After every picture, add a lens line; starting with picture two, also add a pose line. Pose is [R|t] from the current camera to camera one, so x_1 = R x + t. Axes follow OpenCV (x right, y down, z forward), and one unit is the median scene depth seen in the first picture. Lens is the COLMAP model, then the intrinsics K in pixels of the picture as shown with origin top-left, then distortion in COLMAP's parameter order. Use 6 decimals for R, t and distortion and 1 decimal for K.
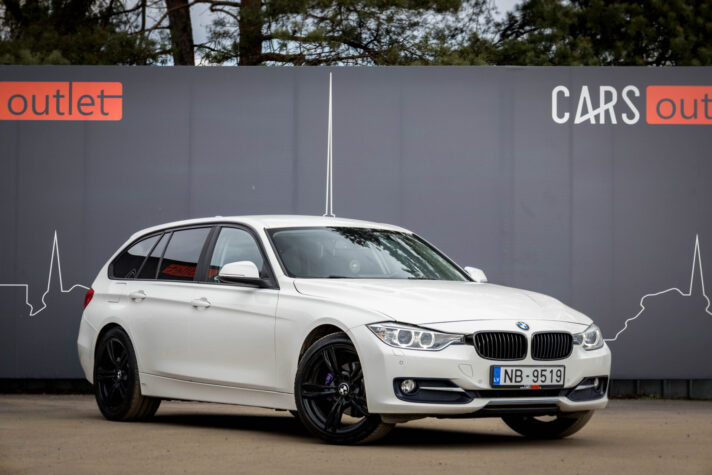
lens RADIAL K [[2118.9, 0, 356.0], [0, 2118.9, 237.5], [0, 0, 1]] dist [-0.013378, 0.735375]
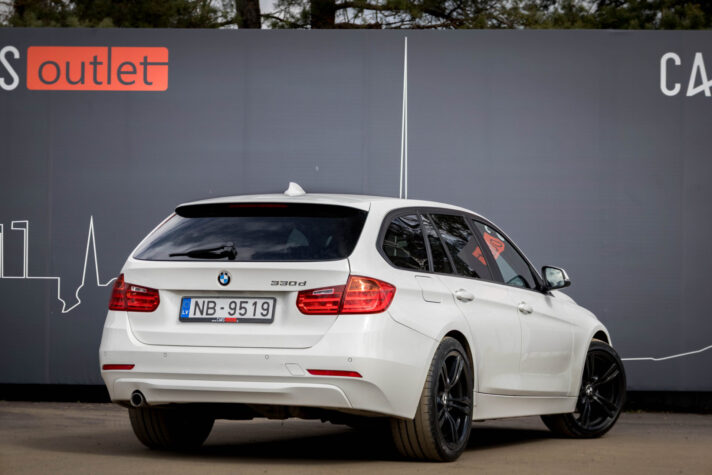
lens RADIAL K [[2151.8, 0, 356.0], [0, 2151.8, 237.5], [0, 0, 1]] dist [0.054690, 0.011834]
pose [[0.999154, 0.005848, -0.040718, 0.003100], [-0.005664, 0.999973, 0.004626, 0.000639], [0.040744, -0.004392, 0.999160, 0.084336]]
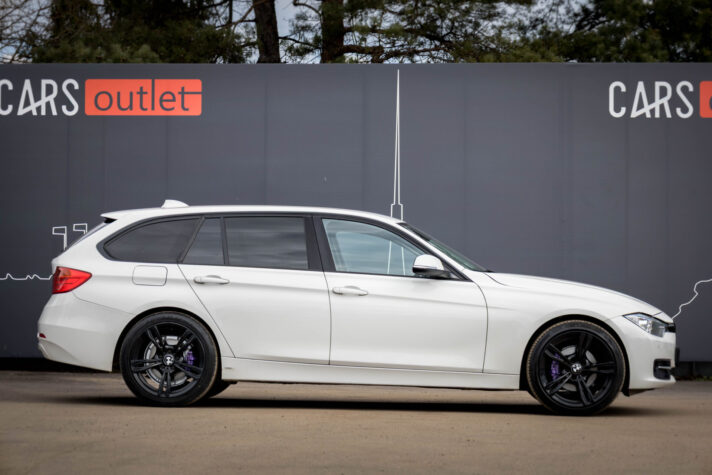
lens RADIAL K [[2118.9, 0, 356.0], [0, 2118.9, 237.5], [0, 0, 1]] dist [-0.013378, 0.735375]
pose [[0.998758, 0.000549, -0.049830, 0.014729], [-0.000019, 0.999943, 0.010632, -0.004155], [0.049833, -0.010618, 0.998701, -0.041164]]
